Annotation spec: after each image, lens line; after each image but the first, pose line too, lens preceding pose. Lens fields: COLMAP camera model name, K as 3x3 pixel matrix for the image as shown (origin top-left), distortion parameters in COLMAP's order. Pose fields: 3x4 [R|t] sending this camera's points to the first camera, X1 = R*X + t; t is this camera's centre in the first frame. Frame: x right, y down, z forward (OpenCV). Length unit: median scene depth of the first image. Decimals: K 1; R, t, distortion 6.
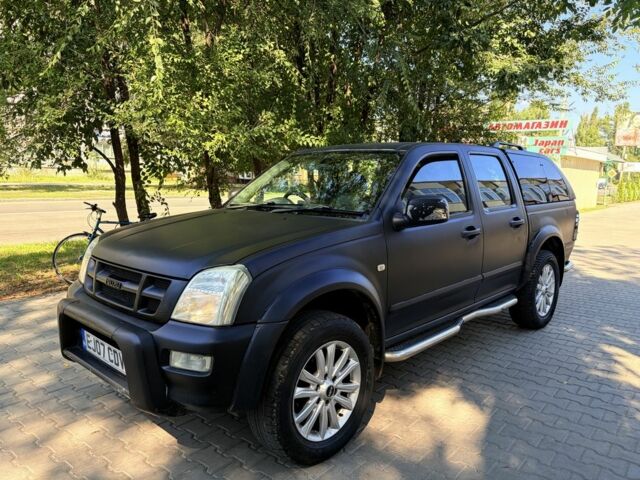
lens RADIAL K [[473.1, 0, 324.3], [0, 473.1, 240.6], [0, 0, 1]] dist [-0.002324, -0.003338]
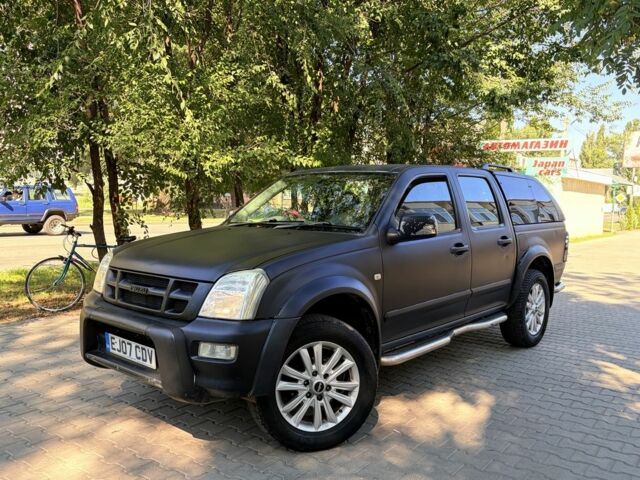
lens RADIAL K [[547.6, 0, 319.5], [0, 547.6, 247.2], [0, 0, 1]] dist [0.005651, 0.000357]
pose [[0.999375, -0.001549, 0.035304, -0.044740], [0.003356, 0.998684, -0.051175, 0.039275], [-0.035178, 0.051262, 0.998065, -0.202877]]
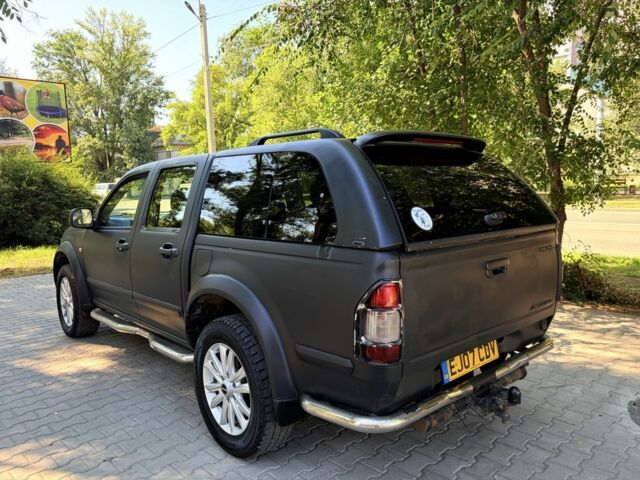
lens RADIAL K [[473.1, 0, 324.3], [0, 473.1, 240.6], [0, 0, 1]] dist [-0.002324, -0.003338]
pose [[-0.057620, 0.095222, -0.993787, 1.280925], [-0.110499, 0.988716, 0.101143, -0.179068], [0.992205, 0.115640, -0.046448, 1.425518]]
